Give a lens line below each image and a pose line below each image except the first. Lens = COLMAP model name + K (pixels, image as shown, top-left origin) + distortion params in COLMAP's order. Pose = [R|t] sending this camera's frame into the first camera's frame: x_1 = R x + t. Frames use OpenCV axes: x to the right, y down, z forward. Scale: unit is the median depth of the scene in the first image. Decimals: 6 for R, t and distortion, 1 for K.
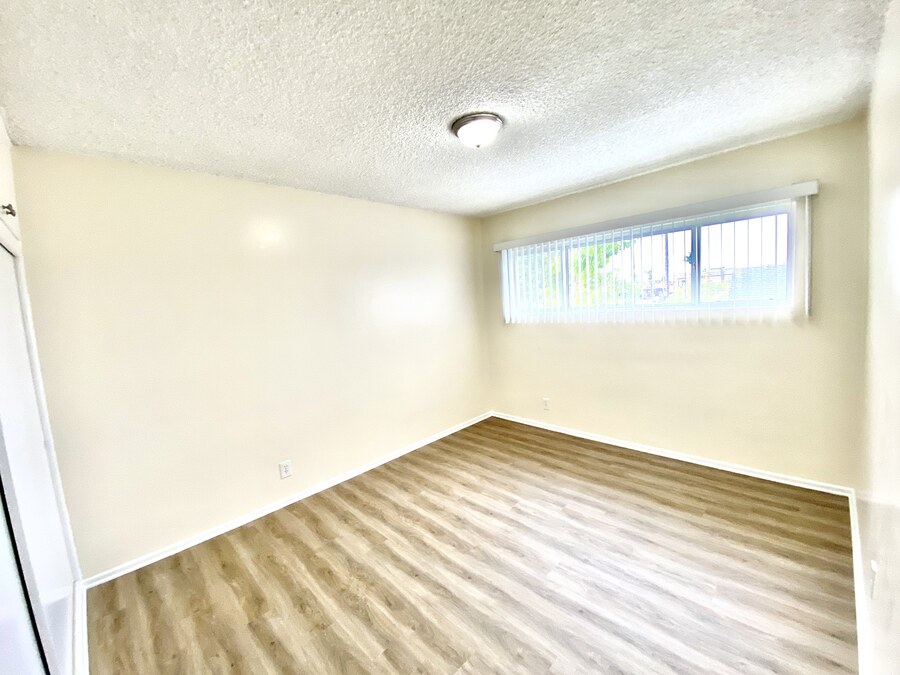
lens RADIAL K [[366.2, 0, 450.1], [0, 366.2, 336.1], [0, 0, 1]] dist [0.038681, -0.029820]
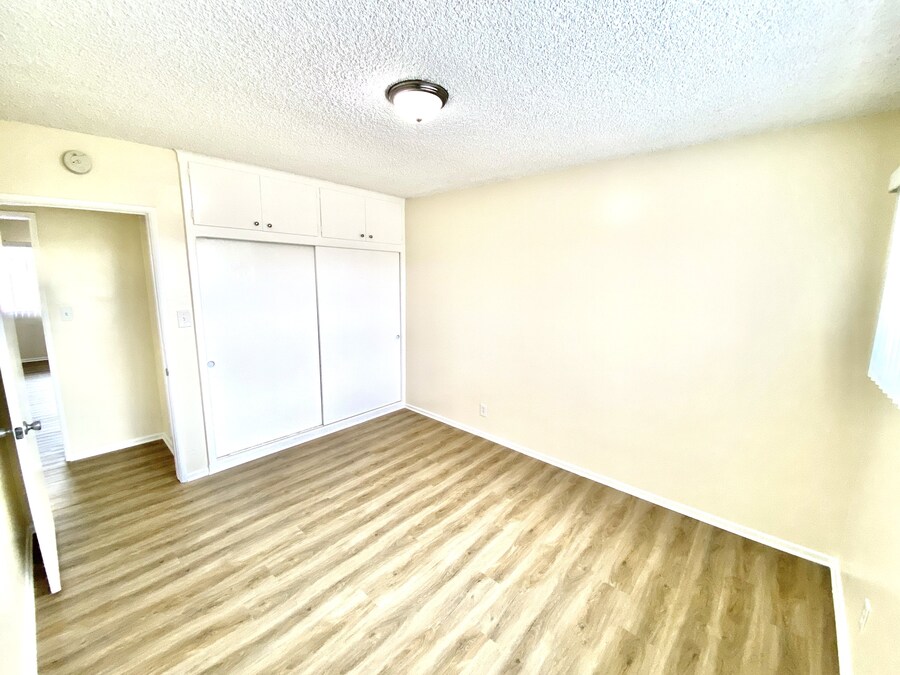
lens RADIAL K [[366.2, 0, 450.1], [0, 366.2, 336.1], [0, 0, 1]] dist [0.038681, -0.029820]
pose [[0.064141, 0.240397, -0.968553, 0.812536], [-0.122646, 0.965093, 0.231417, -0.193452], [0.990376, 0.103946, 0.091386, 0.822504]]
